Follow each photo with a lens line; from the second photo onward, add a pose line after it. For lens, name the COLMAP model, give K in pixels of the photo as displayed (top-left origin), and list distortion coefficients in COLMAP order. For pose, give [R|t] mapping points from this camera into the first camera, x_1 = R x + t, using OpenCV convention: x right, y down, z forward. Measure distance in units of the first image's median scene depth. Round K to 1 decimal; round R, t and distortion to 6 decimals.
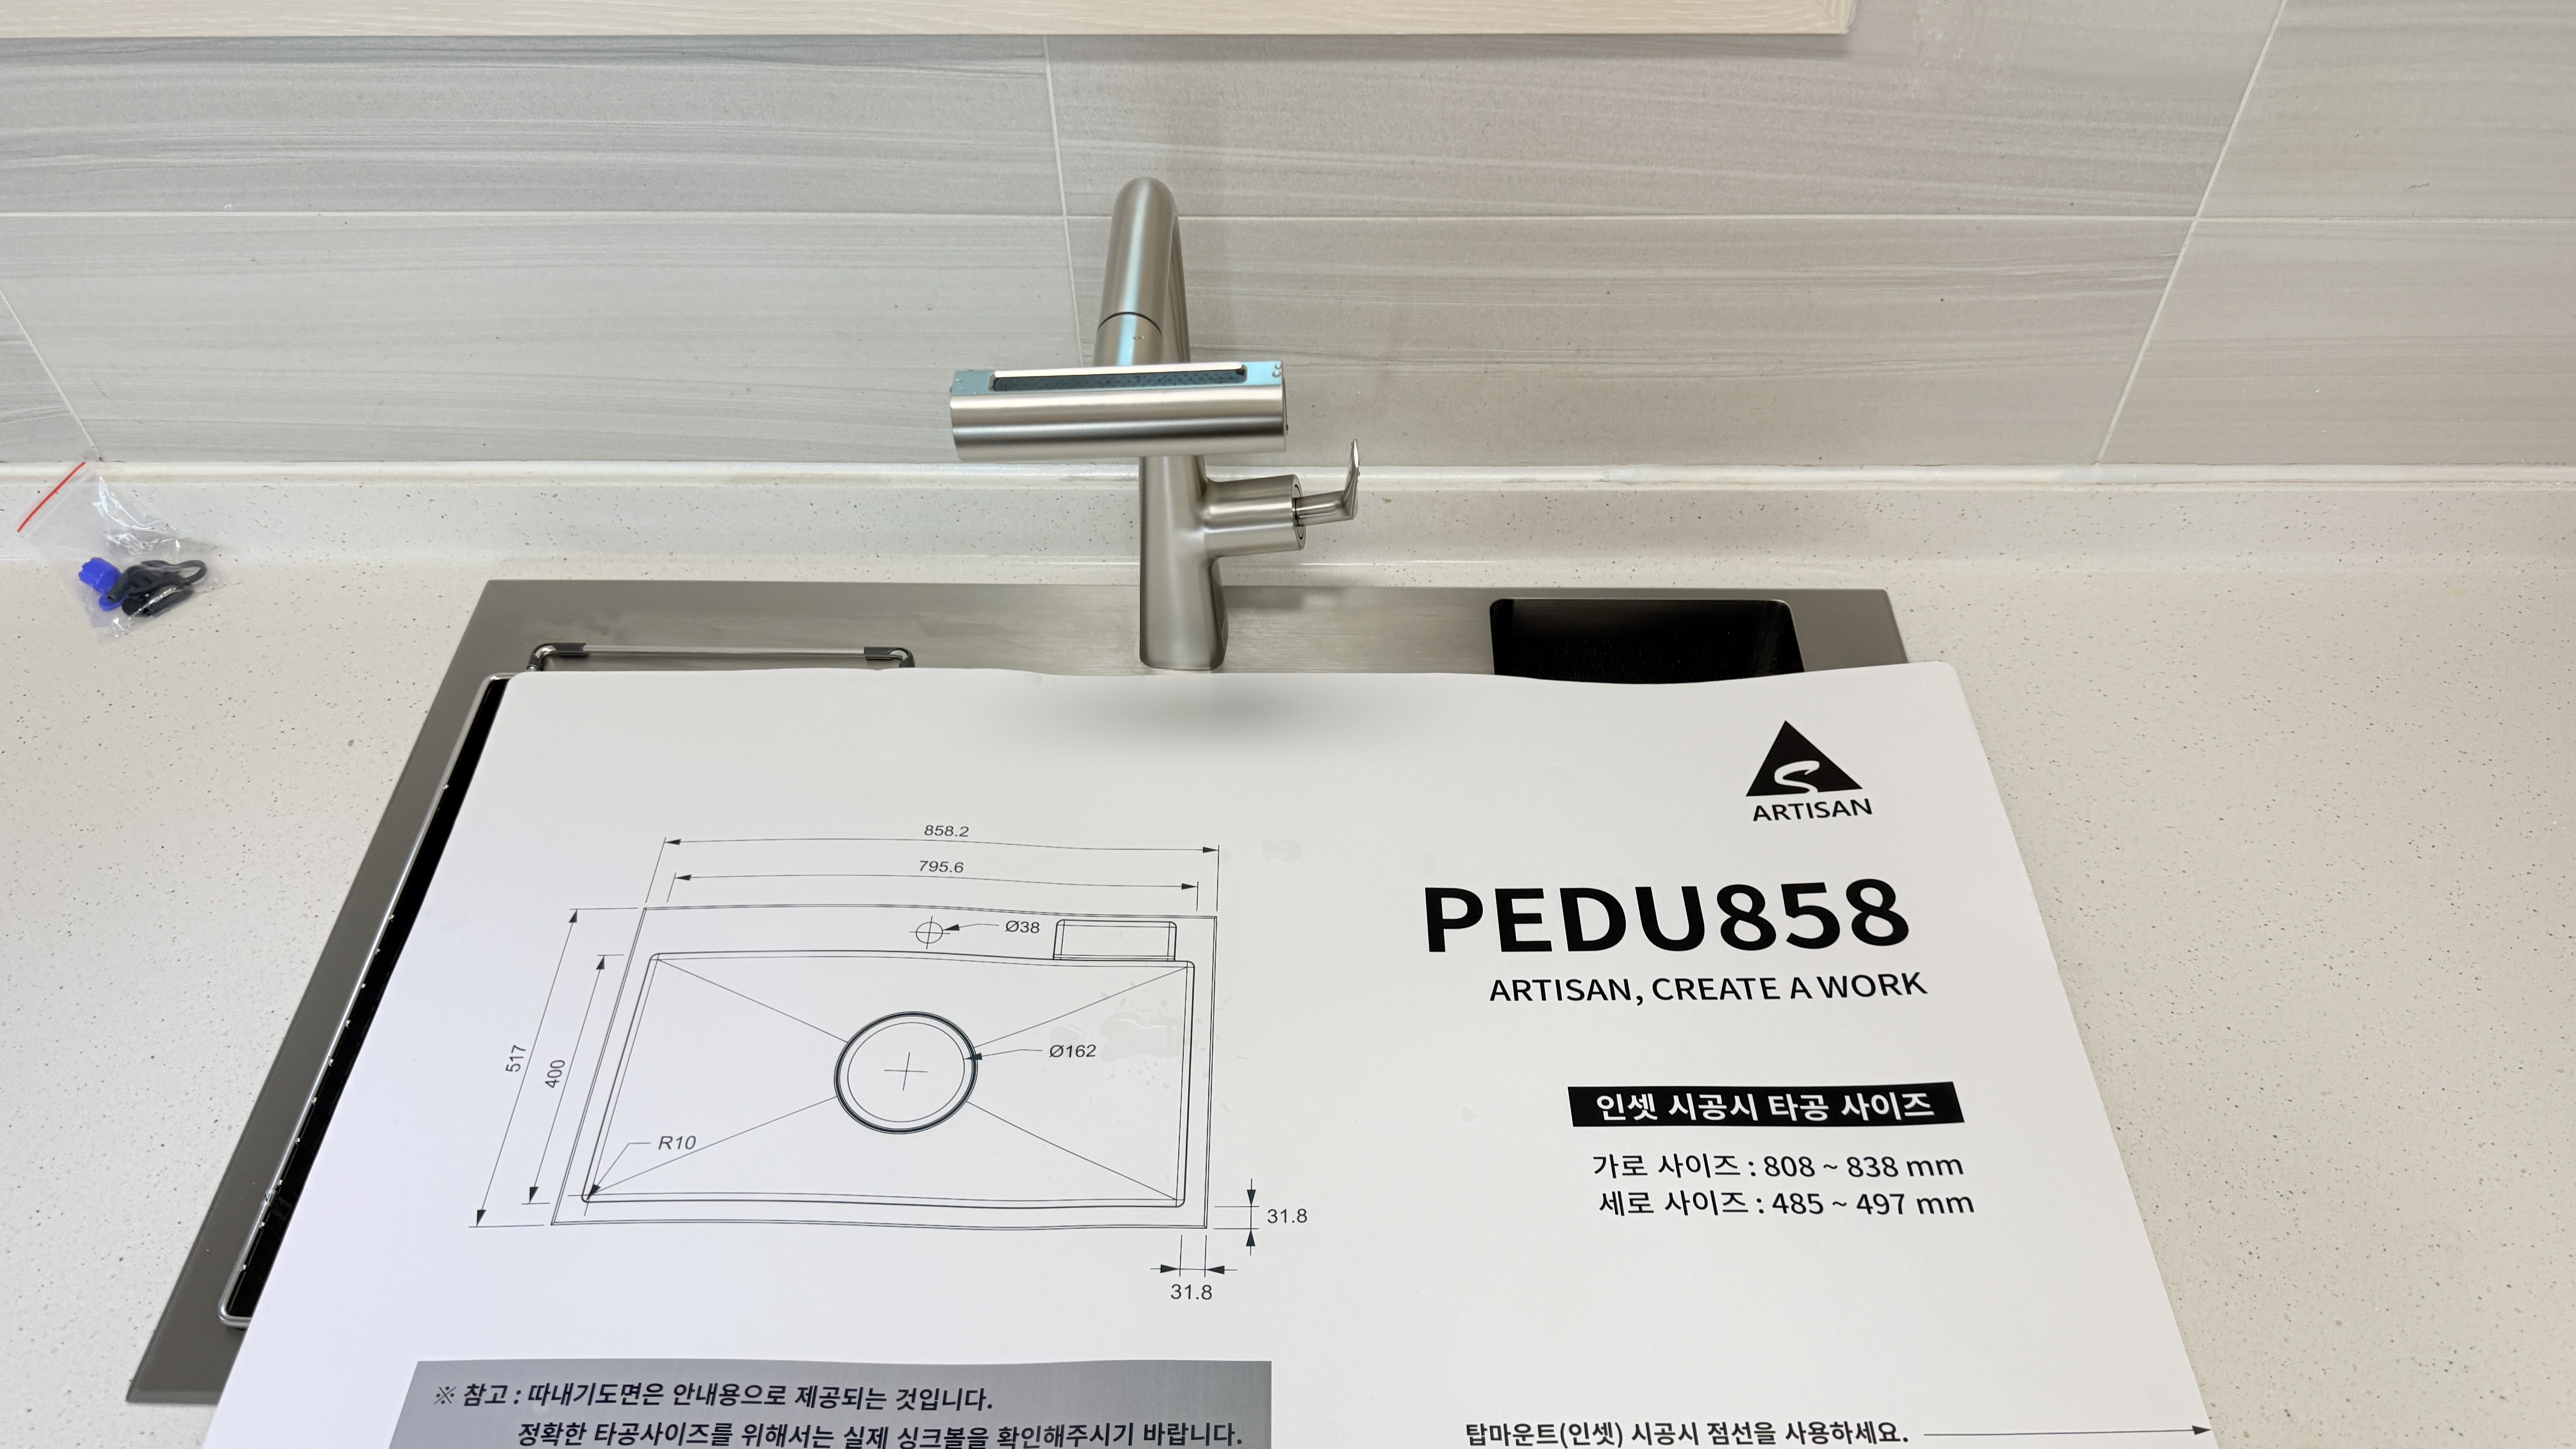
lens RADIAL K [[1832.7, 0, 1290.2], [0, 1832.7, 773.2], [0, 0, 1]] dist [0.074707, -0.175374]
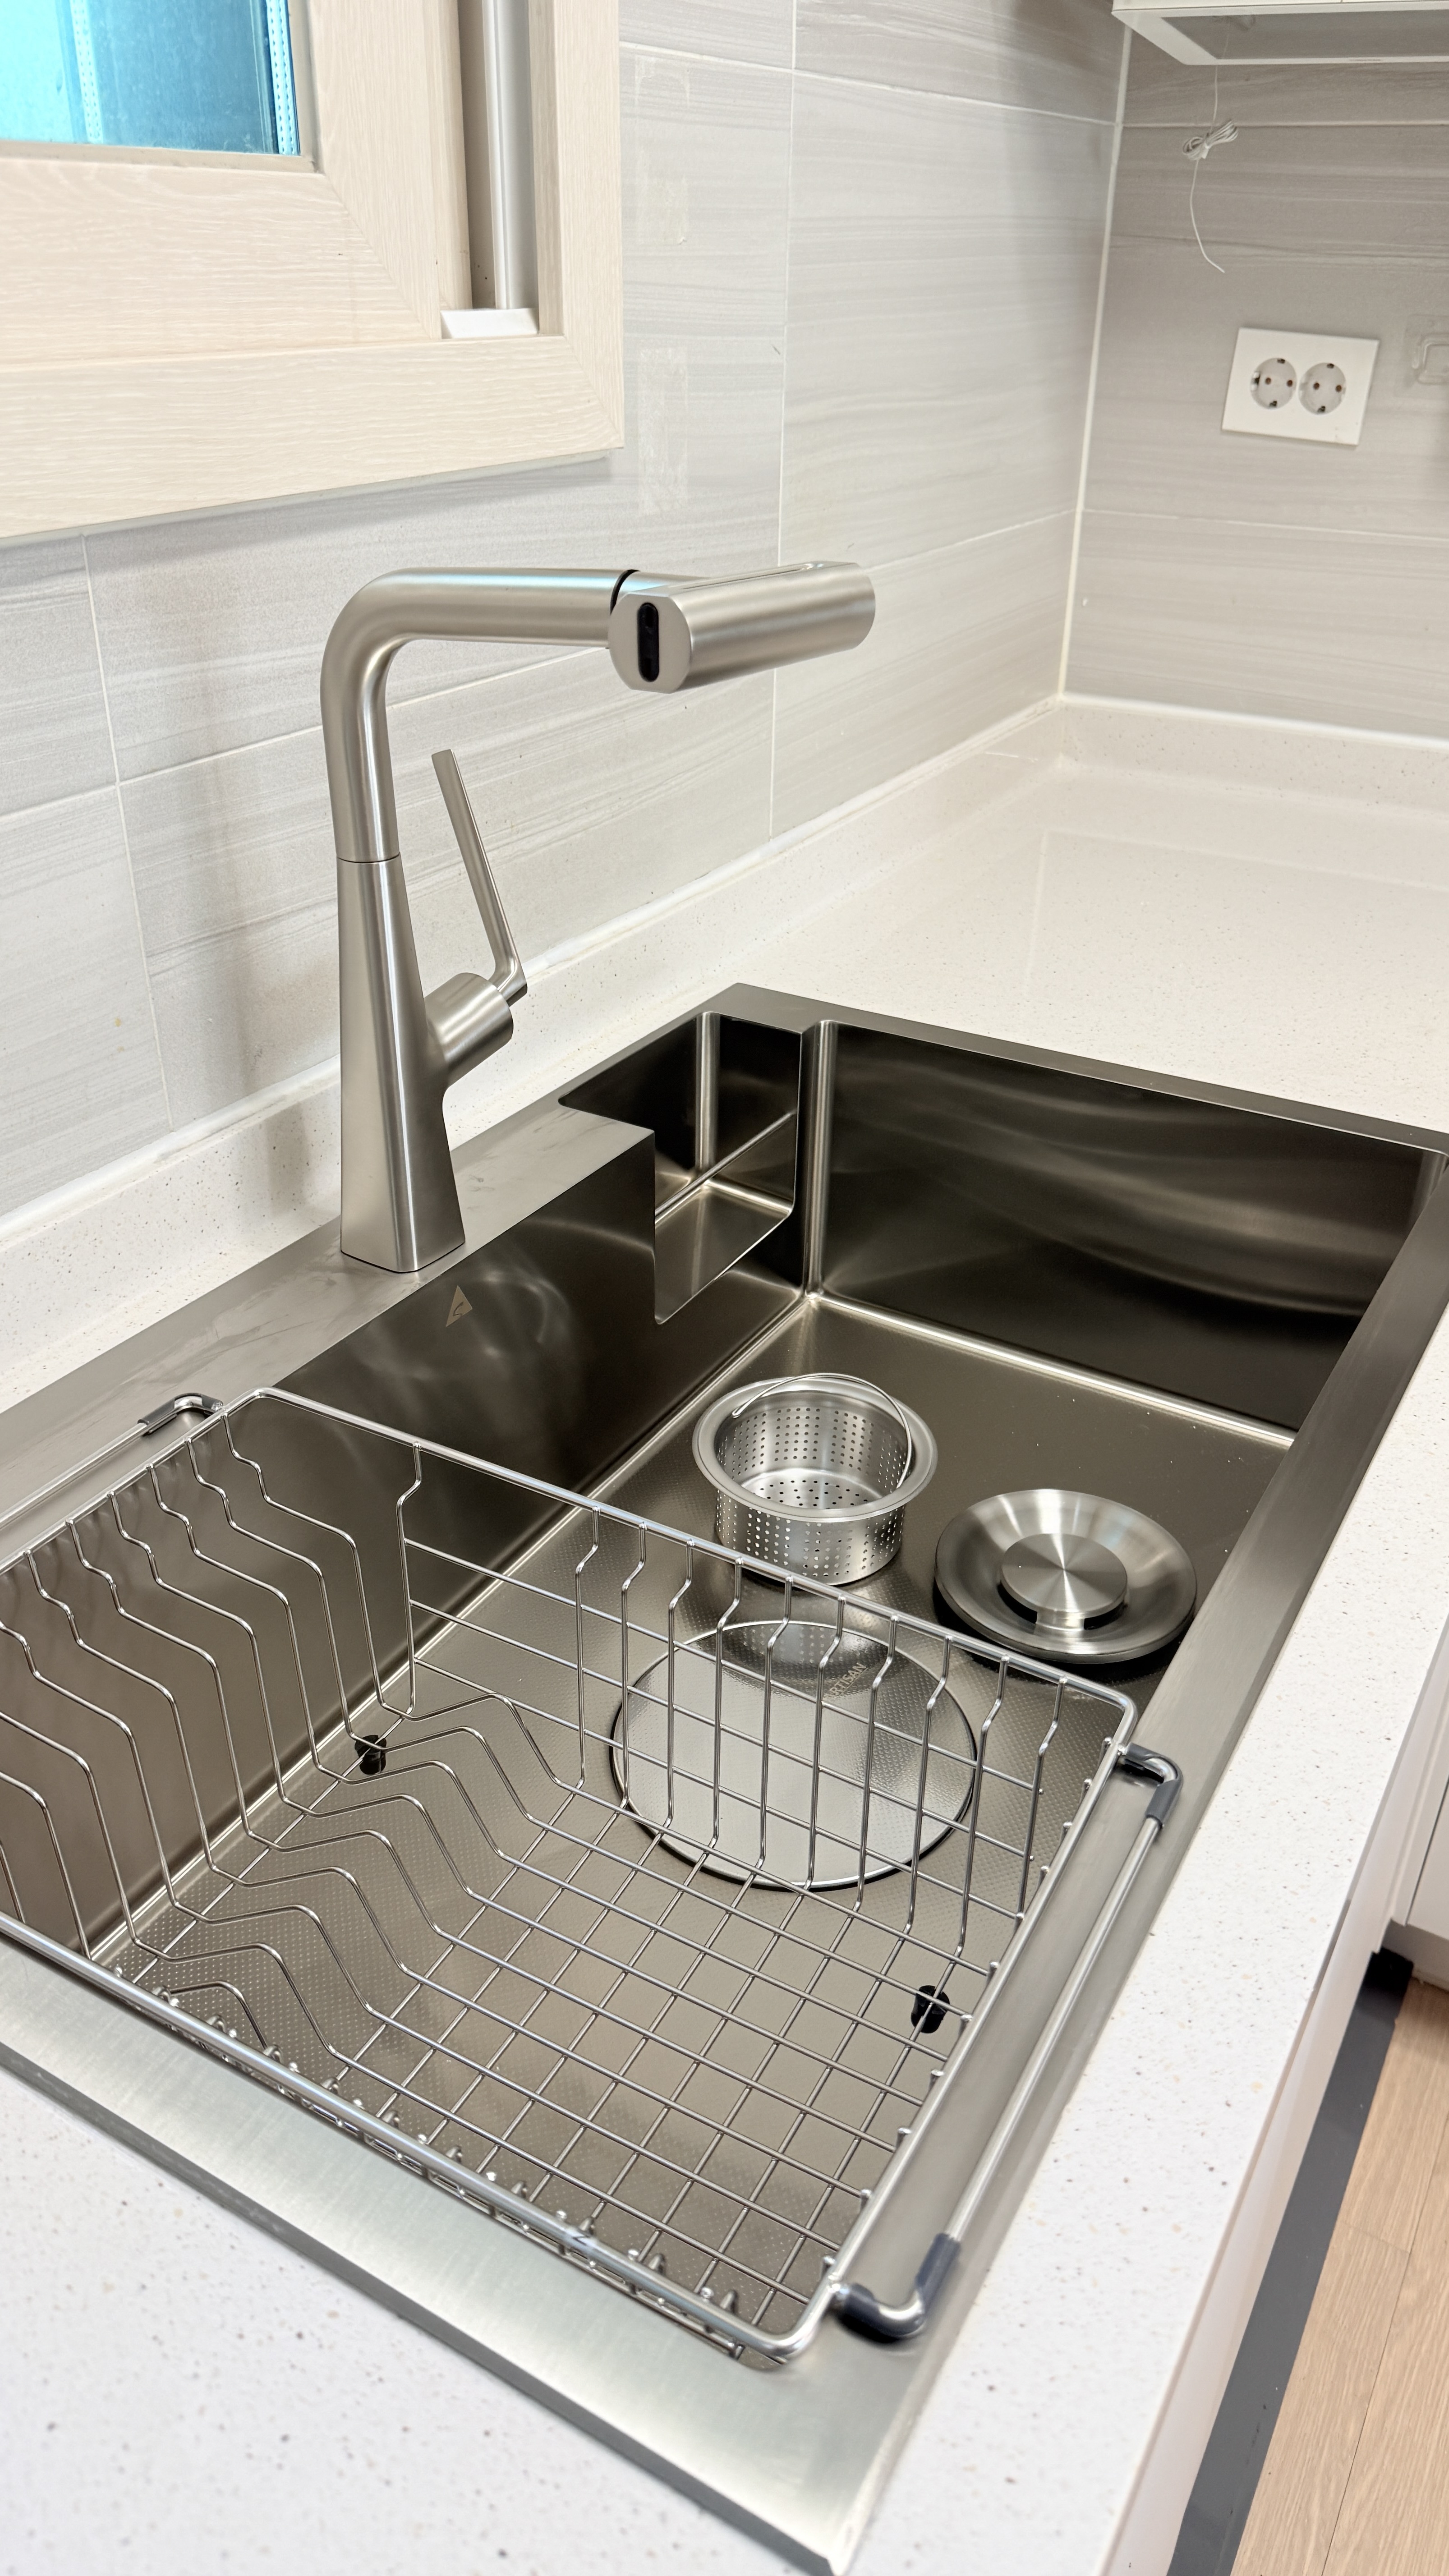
lens RADIAL K [[1882.6, 0, 724.5], [0, 1882.6, 1288.0], [0, 0, 1]] dist [0.062576, -0.146491]
pose [[0.502528, -0.417892, 0.756857, -0.693804], [0.637000, 0.770859, 0.002676, 0.036527], [-0.584549, 0.480773, 0.653575, 0.392682]]
